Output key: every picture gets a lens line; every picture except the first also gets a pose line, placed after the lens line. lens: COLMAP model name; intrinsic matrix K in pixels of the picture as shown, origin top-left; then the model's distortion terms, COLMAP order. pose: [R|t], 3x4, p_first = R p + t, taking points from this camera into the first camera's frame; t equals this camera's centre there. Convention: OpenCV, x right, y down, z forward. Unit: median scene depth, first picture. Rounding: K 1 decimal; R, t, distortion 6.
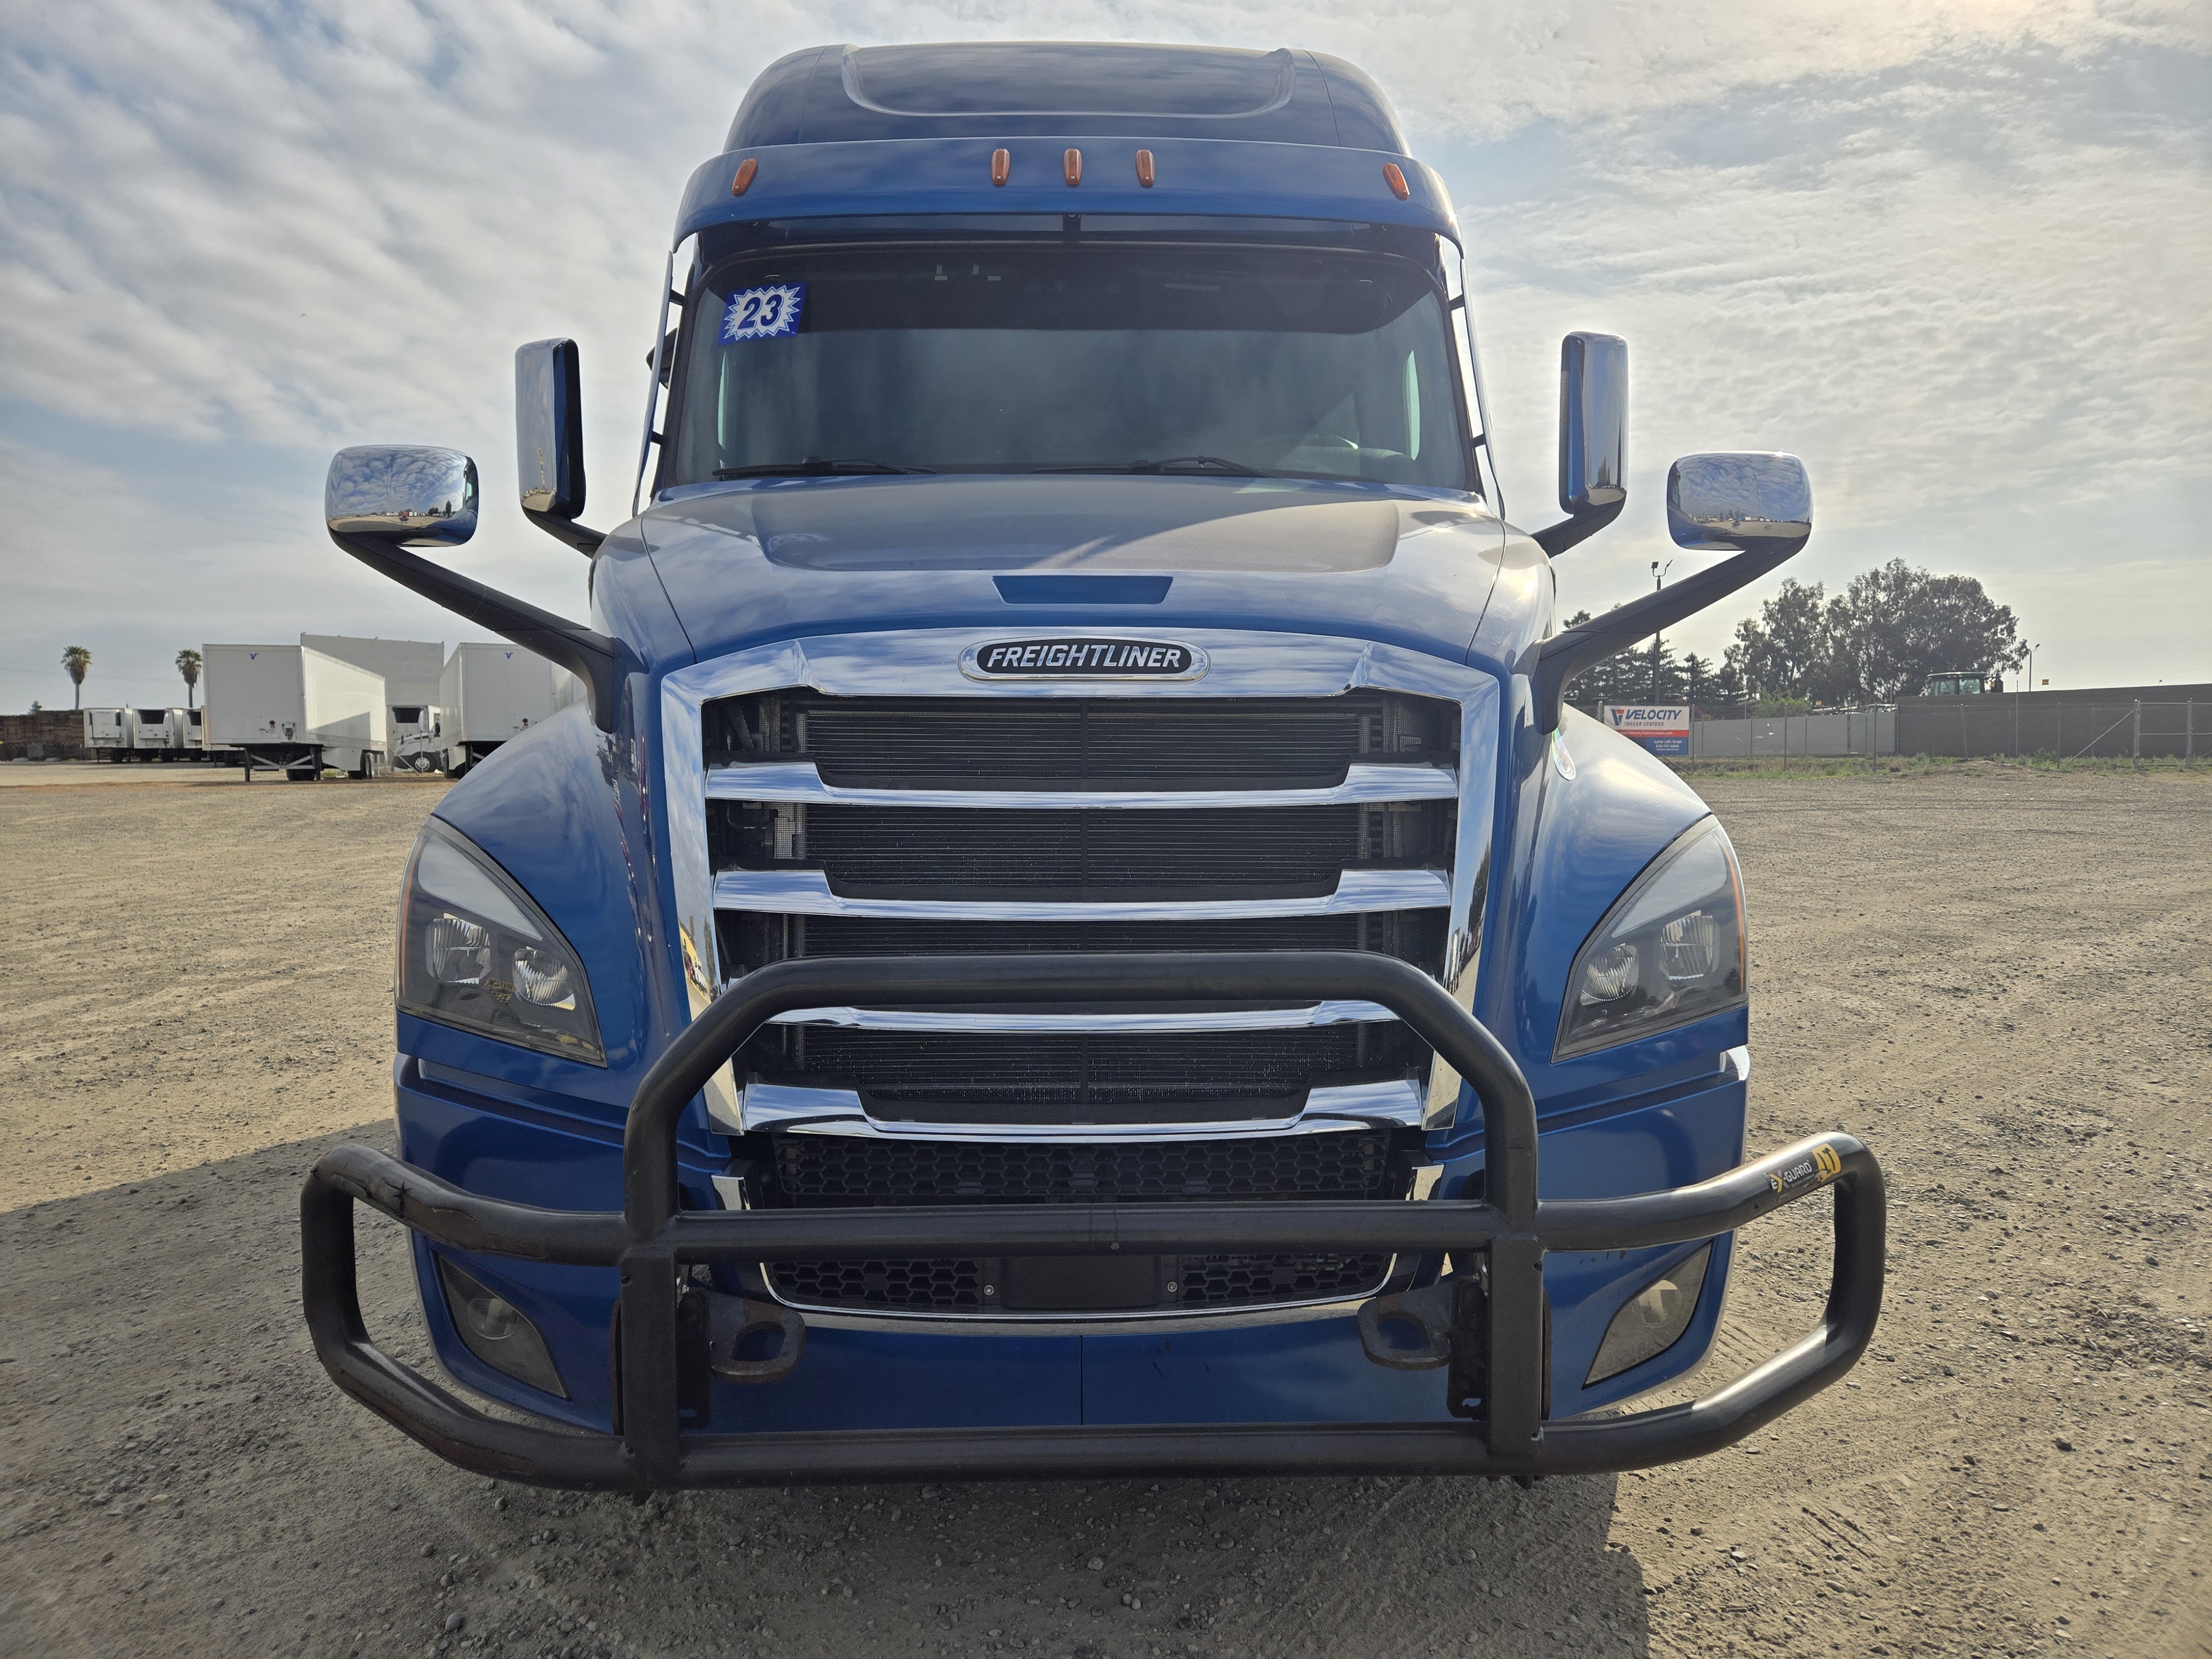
lens RADIAL K [[1491.5, 0, 1117.3], [0, 1491.5, 812.3], [0, 0, 1]] dist [0.040368, -0.005346]
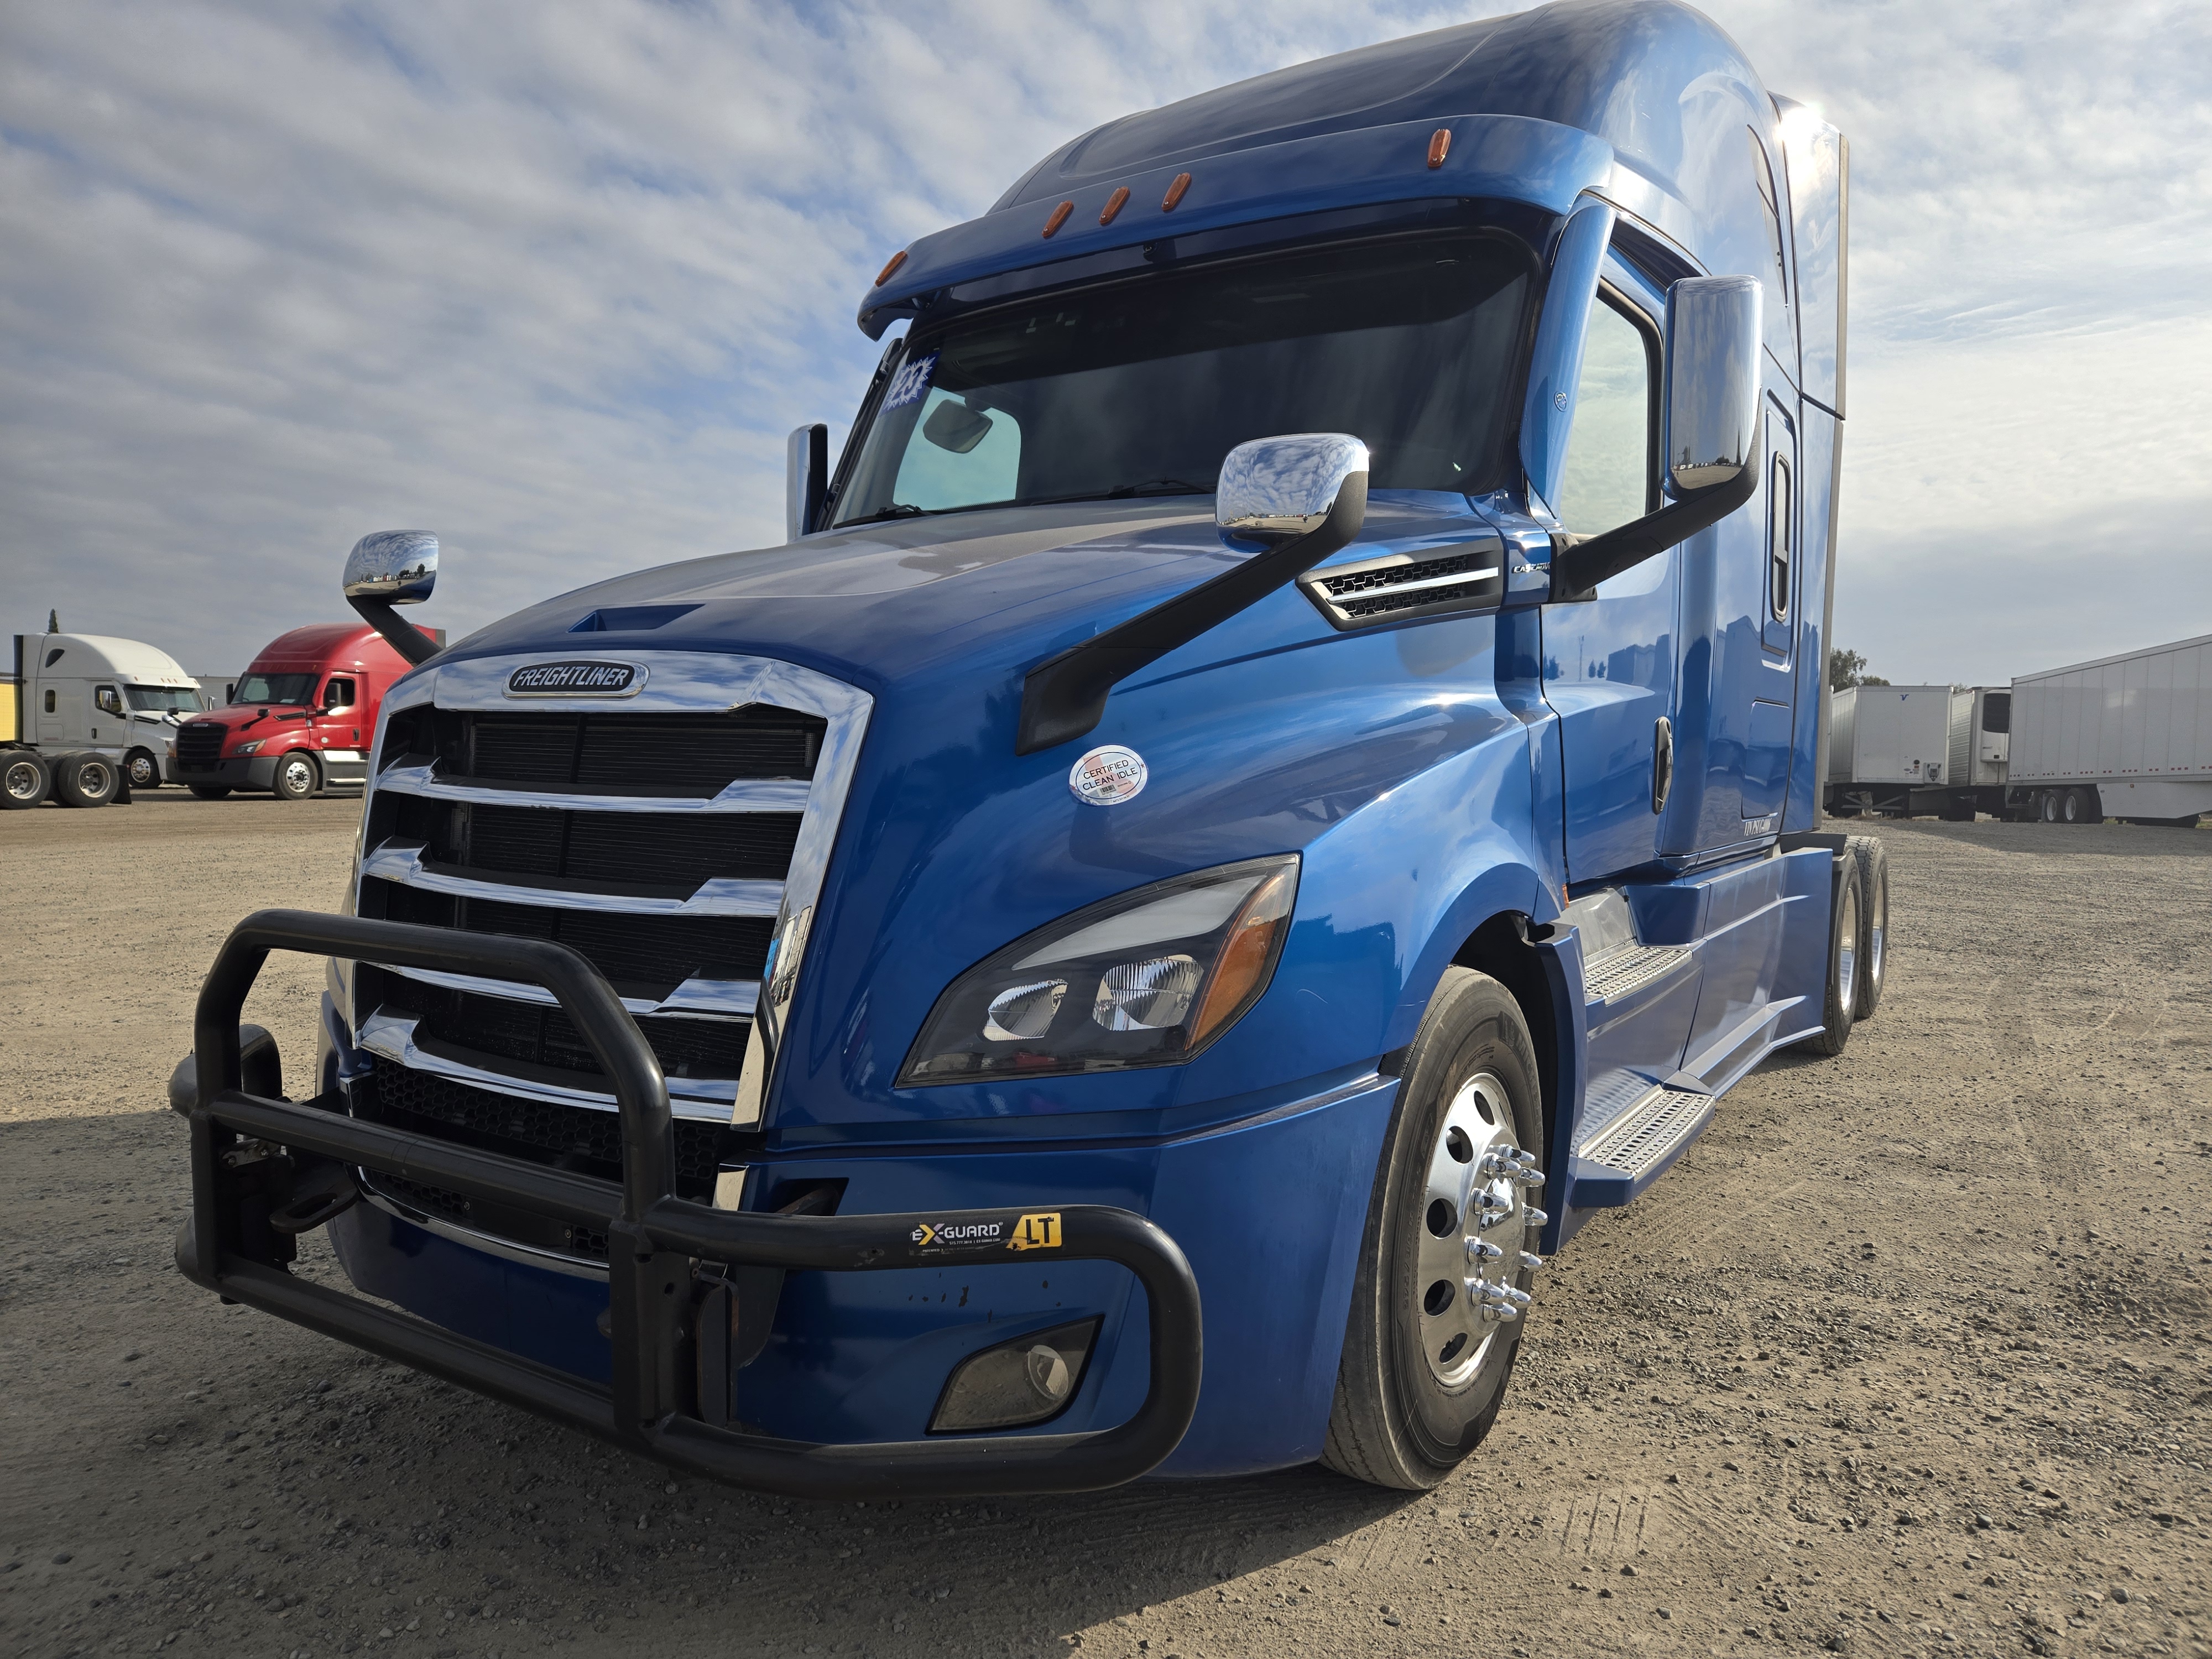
lens RADIAL K [[1491.5, 0, 1115.1], [0, 1491.5, 838.4], [0, 0, 1]] dist [0.040368, -0.005346]
pose [[0.822937, 0.044121, -0.566417, 0.973705], [-0.048594, 0.998793, 0.007199, -0.008496], [0.566051, 0.021600, 0.824087, 0.285354]]
